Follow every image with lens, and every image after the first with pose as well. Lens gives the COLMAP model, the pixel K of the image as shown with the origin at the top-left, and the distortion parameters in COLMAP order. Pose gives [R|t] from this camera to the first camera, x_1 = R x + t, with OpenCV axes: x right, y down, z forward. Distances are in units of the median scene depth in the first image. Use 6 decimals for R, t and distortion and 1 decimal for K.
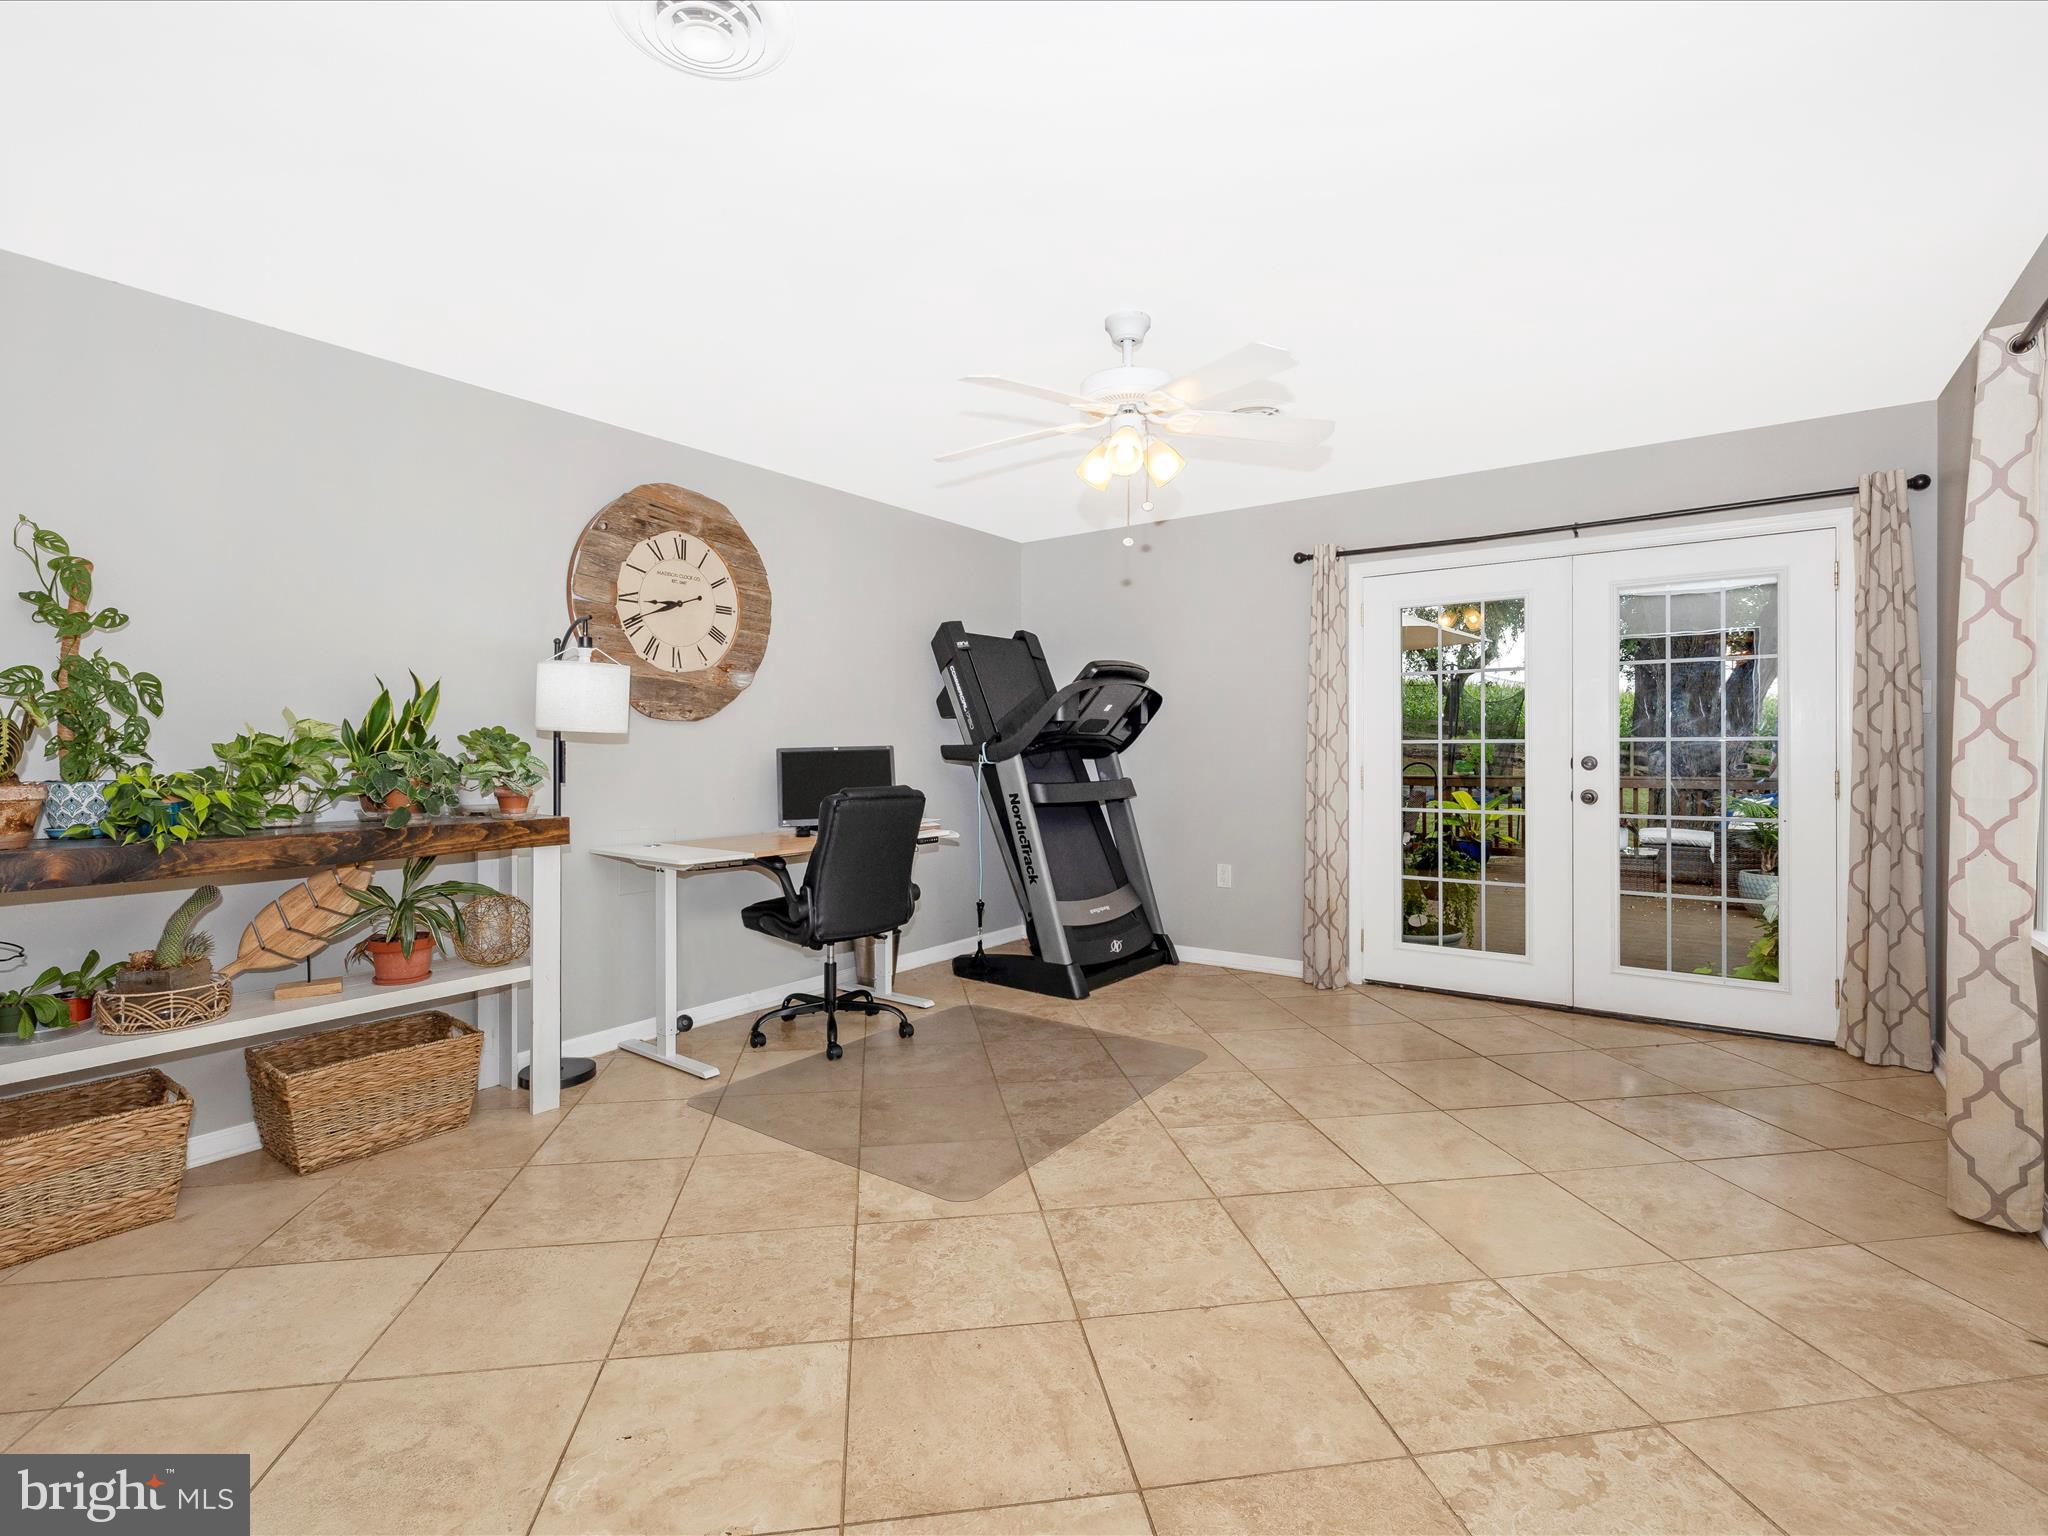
lens RADIAL K [[963.7, 0, 1029.9], [0, 963.7, 739.7], [0, 0, 1]] dist [-0.003138, -0.000321]
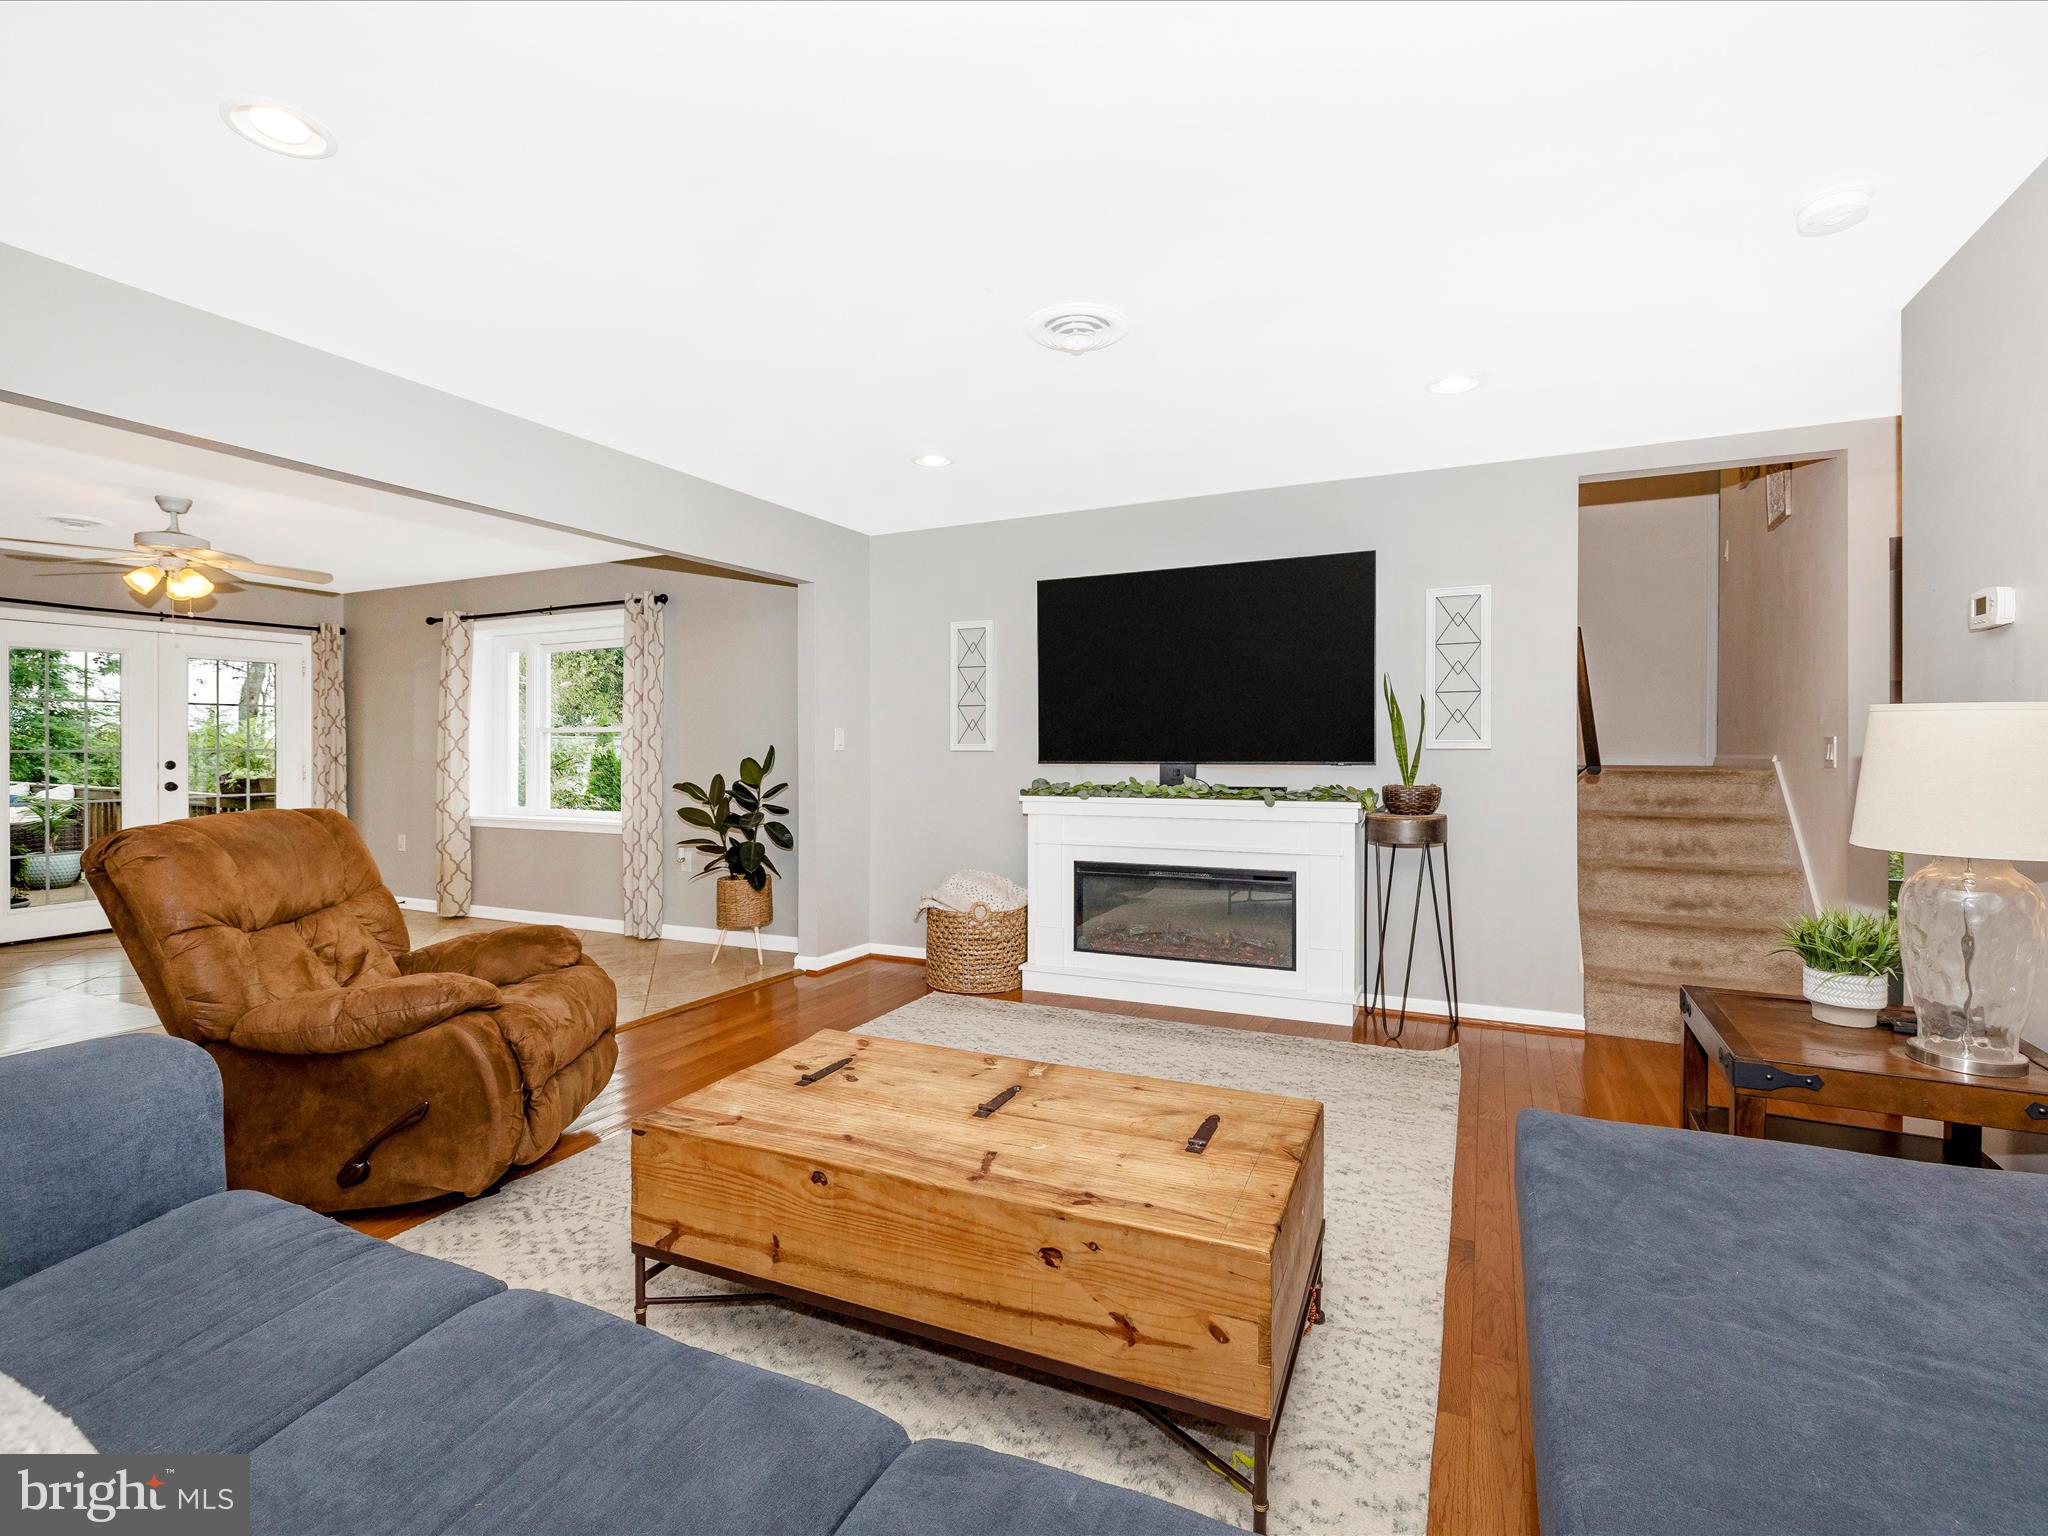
lens RADIAL K [[963.7, 0, 1029.9], [0, 963.7, 739.7], [0, 0, 1]] dist [-0.003138, -0.000321]
pose [[-0.177252, 0.010314, 0.984111, -1.074438], [-0.002296, 0.999938, -0.010893, -0.003080], [-0.984163, -0.004190, -0.177217, -0.097542]]
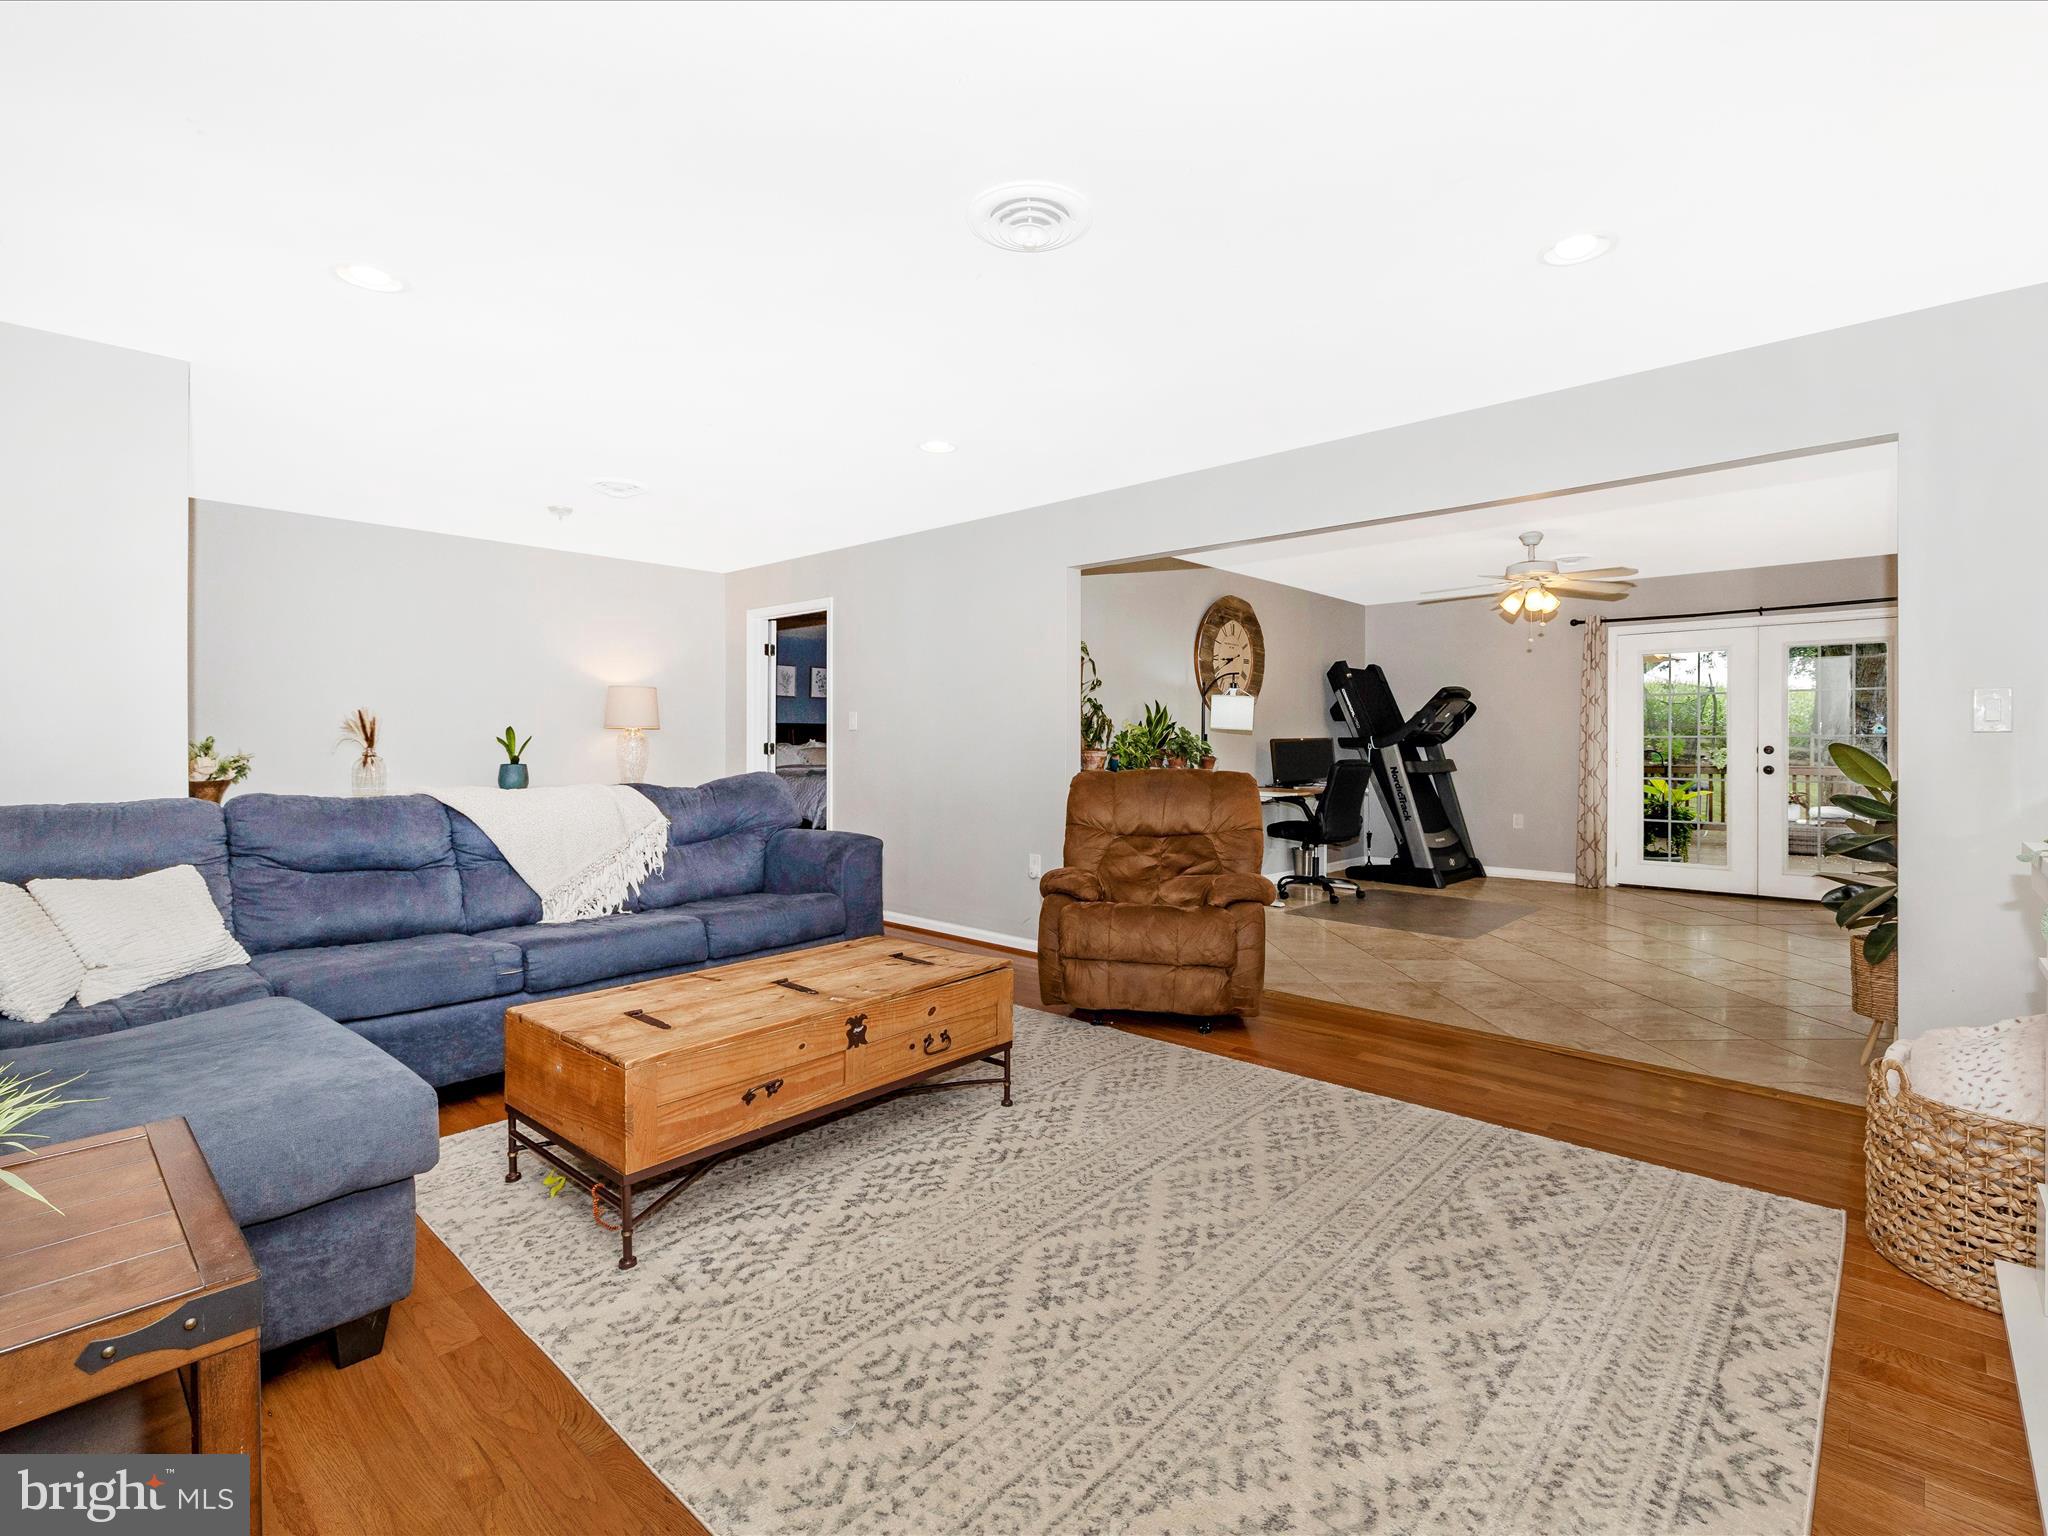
lens RADIAL K [[956.3, 0, 1028.9], [0, 956.3, 734.6], [0, 0, 1]] dist [-0.012127, 0.000603]
pose [[0.991569, 0.003978, -0.129521, -0.429131], [-0.003880, 0.999992, 0.001012, 0.000897], [0.129524, -0.000501, 0.991576, -0.716931]]
